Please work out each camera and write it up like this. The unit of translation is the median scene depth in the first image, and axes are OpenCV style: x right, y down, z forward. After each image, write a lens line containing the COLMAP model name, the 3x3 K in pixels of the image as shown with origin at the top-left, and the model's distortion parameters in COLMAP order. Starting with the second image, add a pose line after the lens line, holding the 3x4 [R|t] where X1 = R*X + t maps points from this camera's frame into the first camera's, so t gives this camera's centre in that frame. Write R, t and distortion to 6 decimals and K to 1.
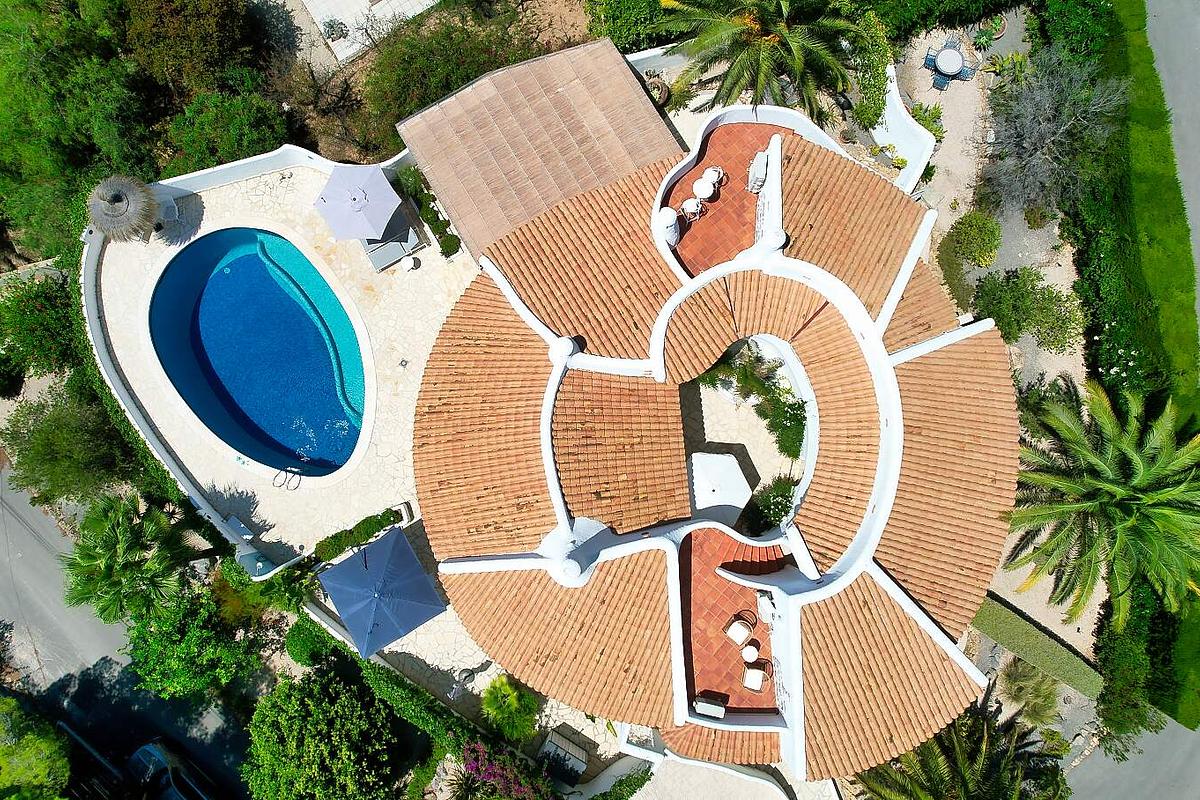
lens RADIAL K [[819.9, 0, 600.0], [0, 819.9, 400.0], [0, 0, 1]] dist [-0.095587, 0.091501]
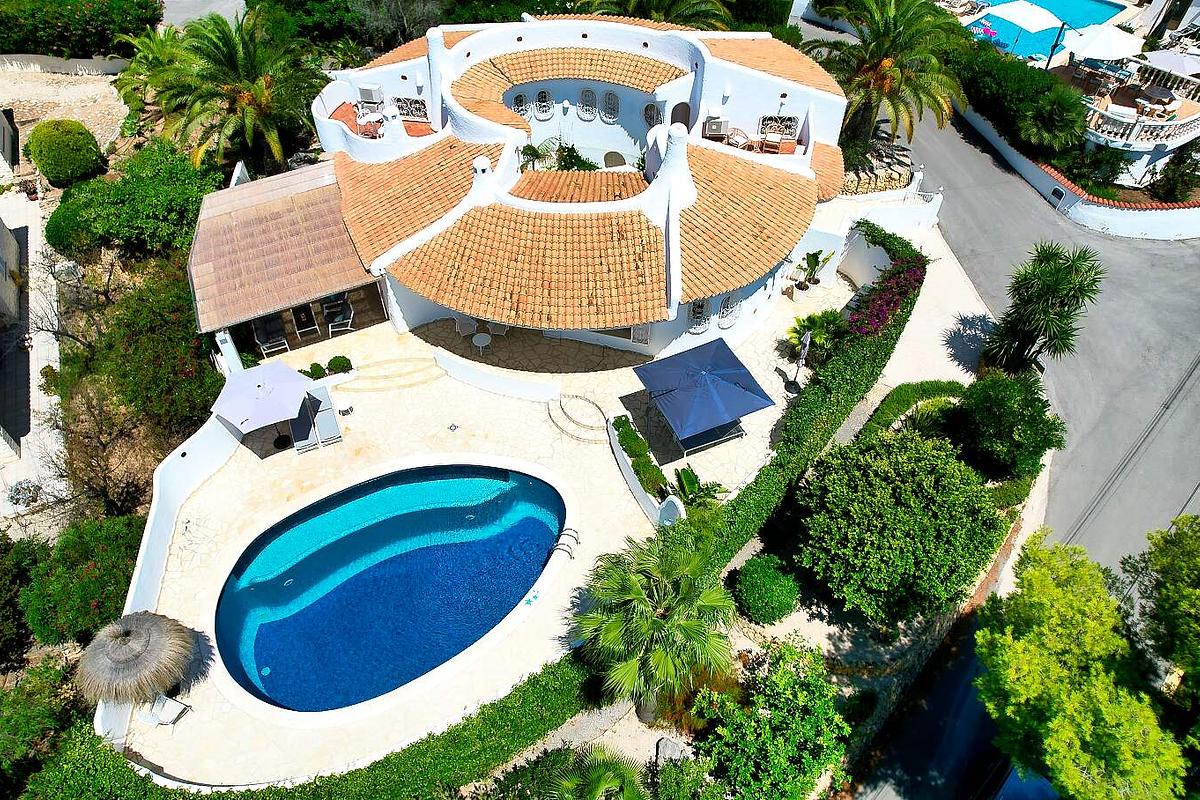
lens RADIAL K [[819.9, 0, 600.0], [0, 819.9, 400.0], [0, 0, 1]] dist [-0.095587, 0.091501]
pose [[0.100278, -0.735475, 0.670090, -0.812074], [0.989892, 0.141632, 0.007317, 0.105786], [-0.100288, 0.662583, 0.742244, 0.302729]]
